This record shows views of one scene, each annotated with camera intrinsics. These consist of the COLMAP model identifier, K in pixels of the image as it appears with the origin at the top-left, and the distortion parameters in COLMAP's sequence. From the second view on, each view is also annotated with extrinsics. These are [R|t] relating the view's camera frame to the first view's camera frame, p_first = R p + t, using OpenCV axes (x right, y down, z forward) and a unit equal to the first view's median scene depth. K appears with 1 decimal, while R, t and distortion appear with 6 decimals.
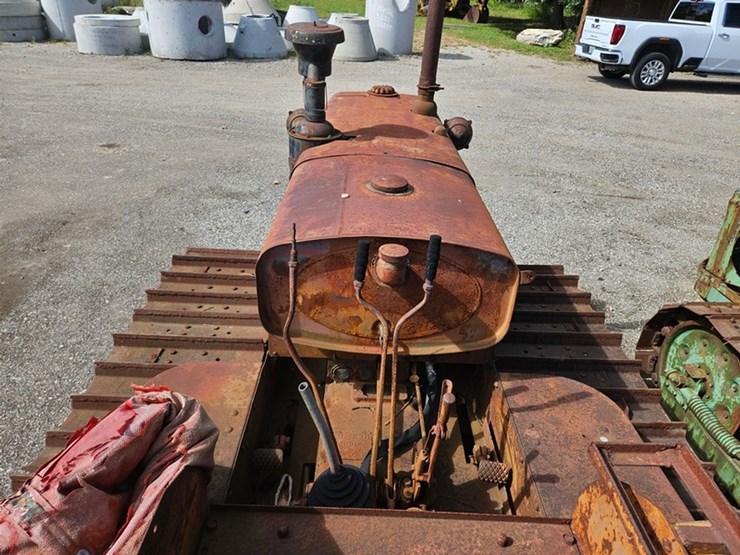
lens RADIAL K [[493.6, 0, 365.4], [0, 493.6, 282.4], [0, 0, 1]] dist [0.077187, -0.063764]
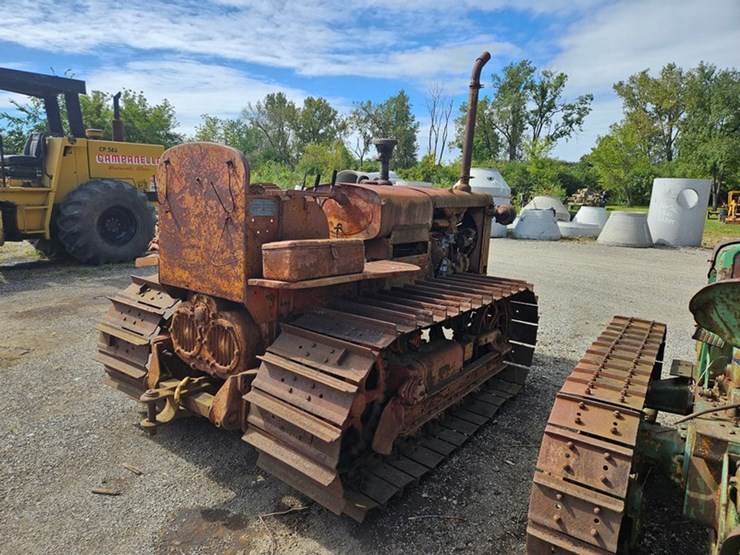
lens RADIAL K [[493.6, 0, 358.4], [0, 493.6, 273.3], [0, 0, 1]] dist [0.077187, -0.063764]
pose [[0.799504, 0.093471, -0.593343, 0.181512], [-0.320255, 0.902035, -0.289429, 0.111723], [0.508163, 0.421421, 0.751116, -0.076804]]
